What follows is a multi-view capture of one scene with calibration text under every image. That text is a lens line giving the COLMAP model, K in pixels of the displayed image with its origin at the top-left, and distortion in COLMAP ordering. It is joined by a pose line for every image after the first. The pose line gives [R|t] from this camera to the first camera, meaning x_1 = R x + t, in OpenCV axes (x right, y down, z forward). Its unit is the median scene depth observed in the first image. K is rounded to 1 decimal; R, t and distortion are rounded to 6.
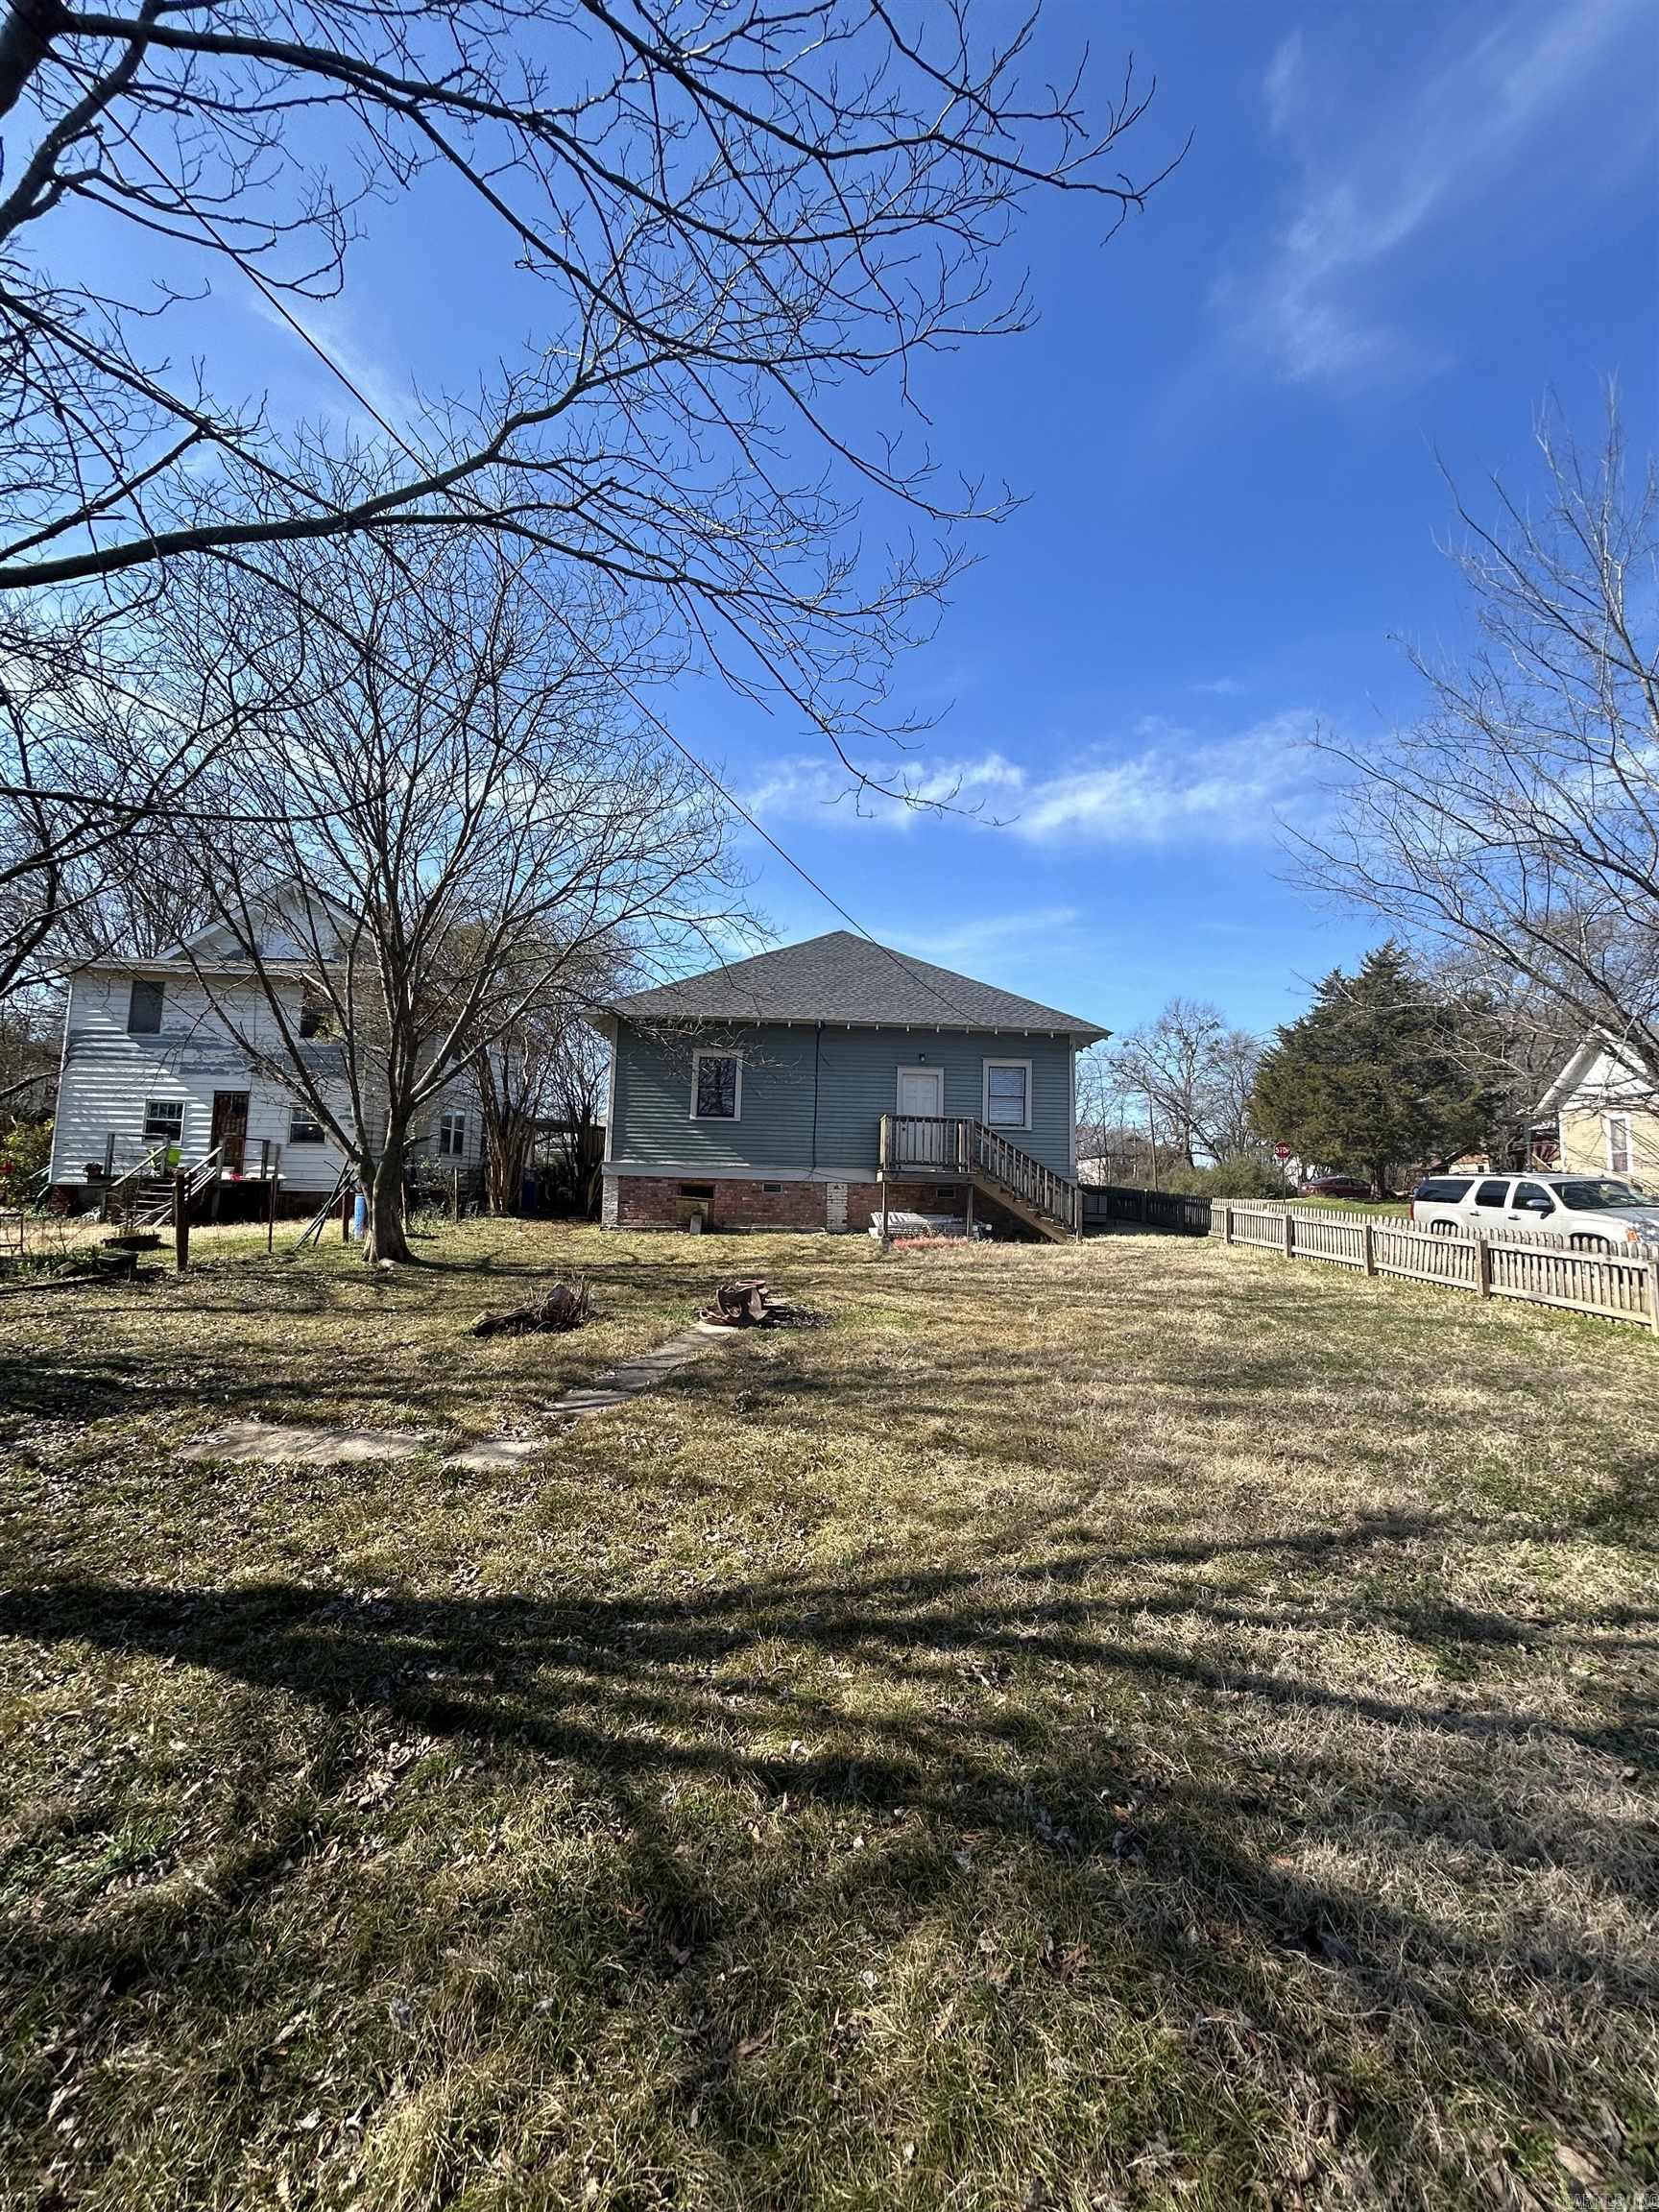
lens RADIAL K [[886.8, 0, 828.7], [0, 886.8, 1109.5], [0, 0, 1]] dist [0.002308, 0.000166]
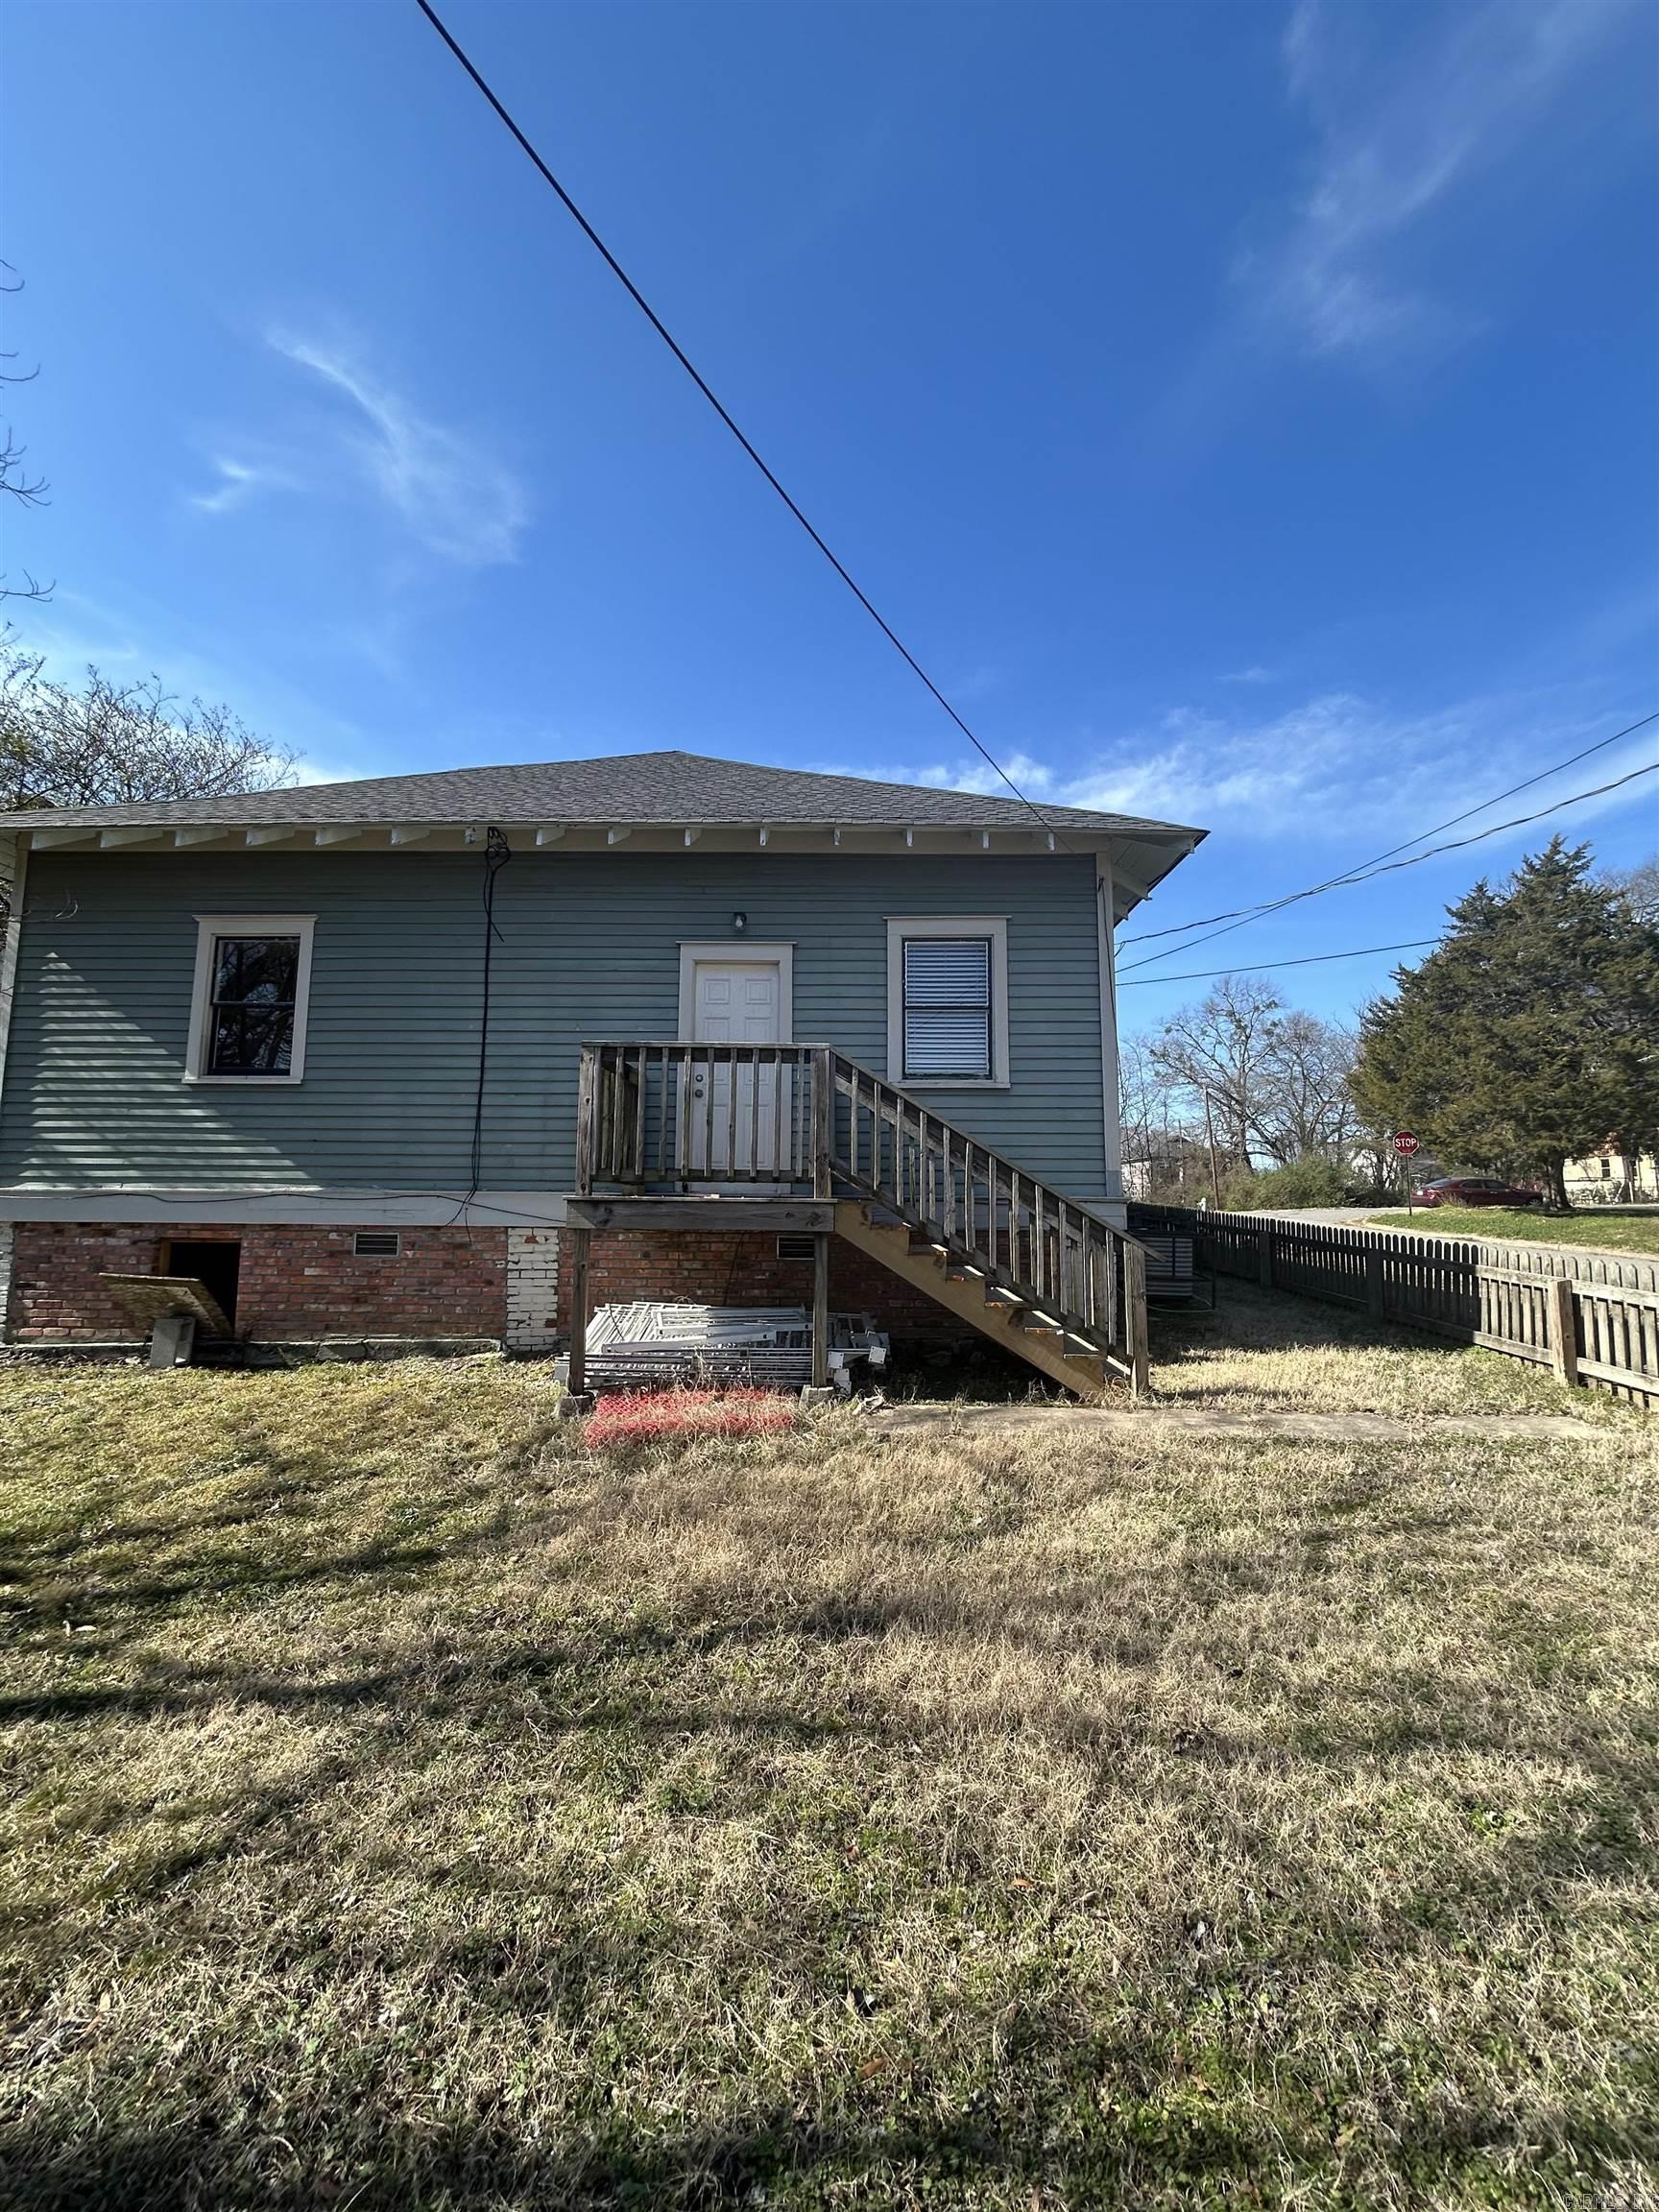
lens RADIAL K [[890.1, 0, 832.6], [0, 890.1, 1121.9], [0, 0, 1]] dist [0.000599, 0.000157]
pose [[0.999139, -0.025869, -0.032424, 0.032330], [0.025906, 0.999664, 0.000720, 0.007402], [0.032395, -0.001559, 0.999474, 0.118272]]
